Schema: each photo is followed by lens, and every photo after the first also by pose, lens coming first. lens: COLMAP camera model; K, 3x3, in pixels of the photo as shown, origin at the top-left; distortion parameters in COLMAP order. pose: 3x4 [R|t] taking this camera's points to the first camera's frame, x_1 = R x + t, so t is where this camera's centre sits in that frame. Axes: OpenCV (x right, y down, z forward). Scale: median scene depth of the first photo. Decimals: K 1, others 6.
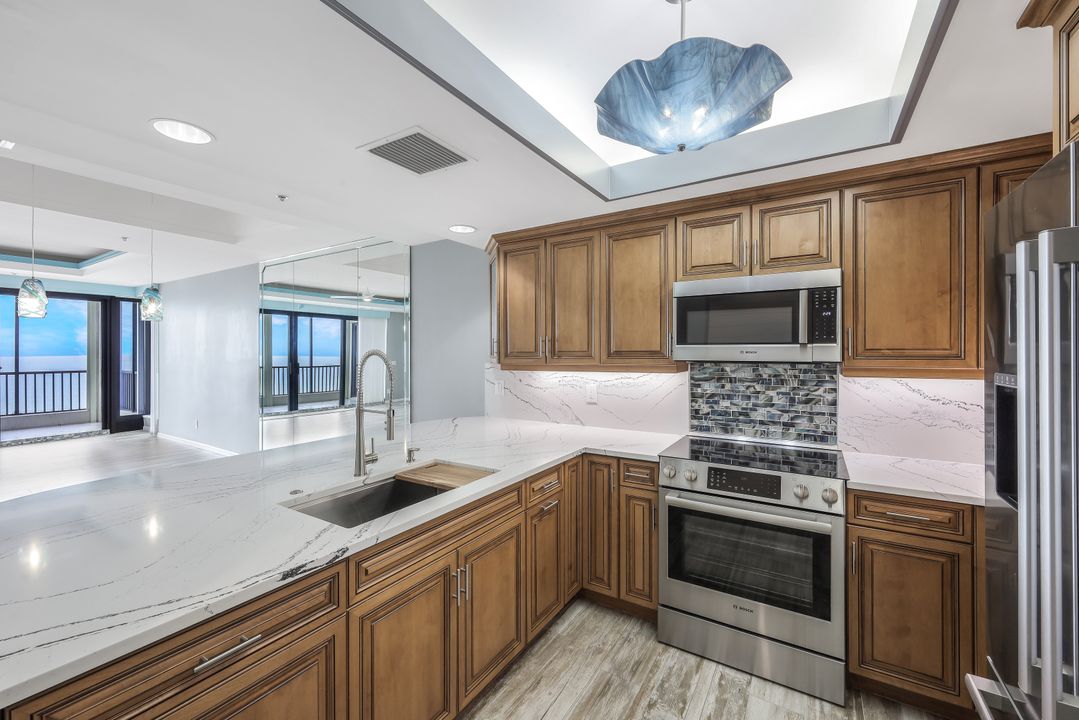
lens RADIAL K [[441.1, 0, 533.5], [0, 441.1, 353.5], [0, 0, 1]] dist [0.000434, 0.000269]
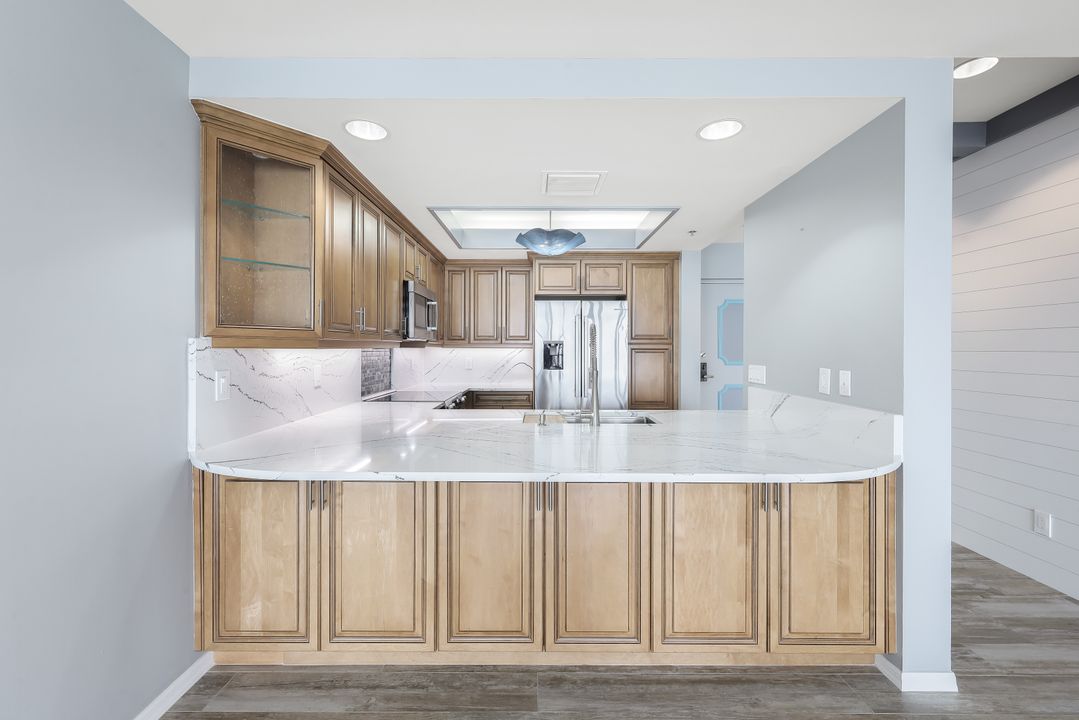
lens RADIAL K [[454.6, 0, 535.4], [0, 454.6, 349.1], [0, 0, 1]] dist [0.000571, 0.000082]
pose [[-0.541137, -0.000234, 0.840934, -1.118756], [-0.001492, 0.999999, -0.000681, 0.053077], [-0.840933, -0.001623, -0.541137, 1.509324]]
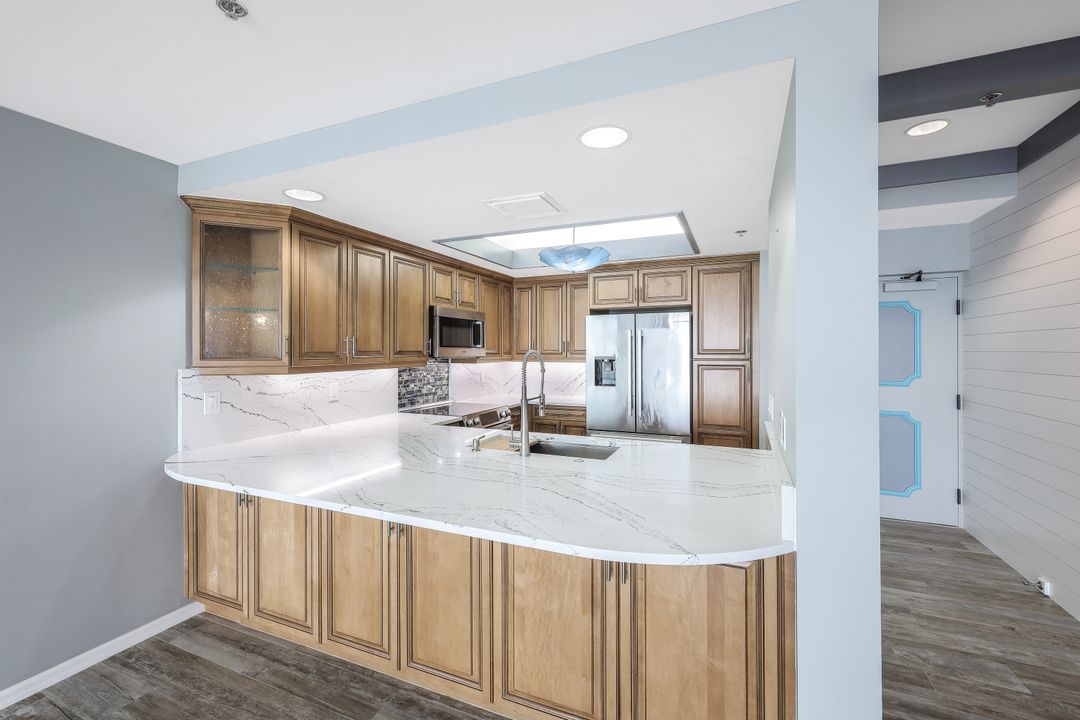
lens RADIAL K [[449.7, 0, 545.1], [0, 449.7, 348.1], [0, 0, 1]] dist [-0.000028, 0.000038]
pose [[-0.163454, 0.003893, 0.986543, -1.326255], [-0.002451, 0.999988, -0.004352, -0.011308], [-0.986548, -0.003130, -0.163443, 0.921633]]
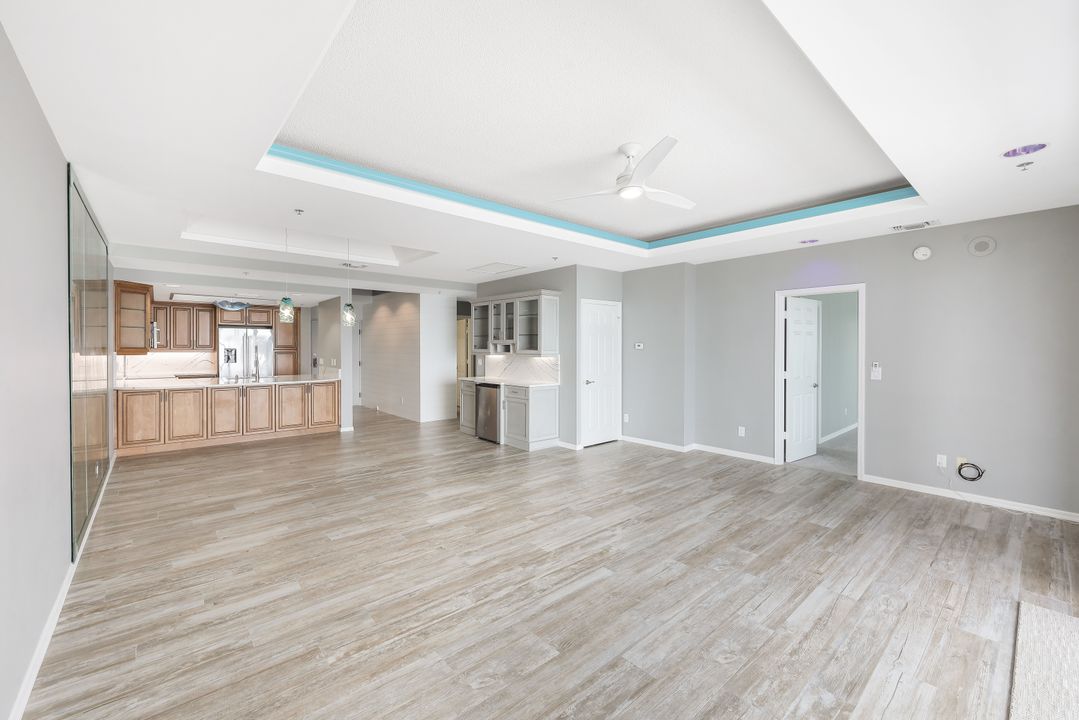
lens RADIAL K [[432.8, 0, 535.0], [0, 432.8, 355.3], [0, 0, 1]] dist [-0.001392, 0.000117]
pose [[-0.960060, -0.006144, 0.279727, -3.069511], [-0.000758, 0.999812, 0.019358, -0.000671], [-0.279793, 0.018373, -0.959885, 3.226012]]
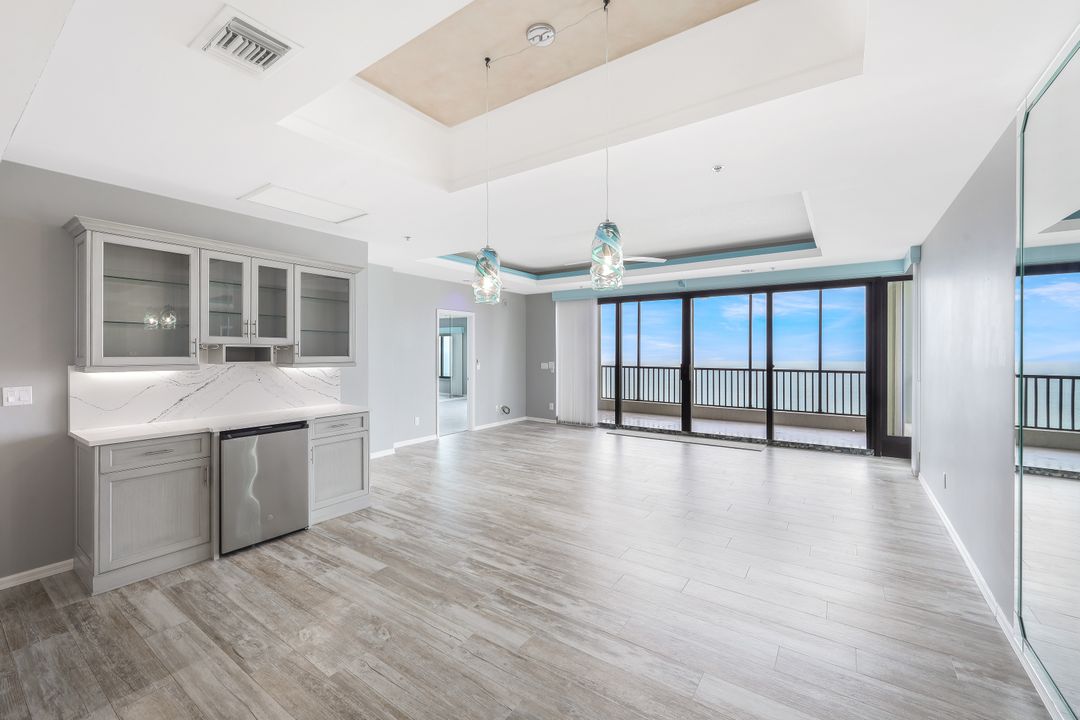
lens RADIAL K [[447.0, 0, 524.9], [0, 447.0, 352.9], [0, 0, 1]] dist [-0.004773, -0.000209]
pose [[-0.063412, 0.005717, -0.997971, -0.545699], [0.002861, 0.999981, 0.005547, -0.002749], [0.997983, -0.002504, -0.063428, 1.495226]]
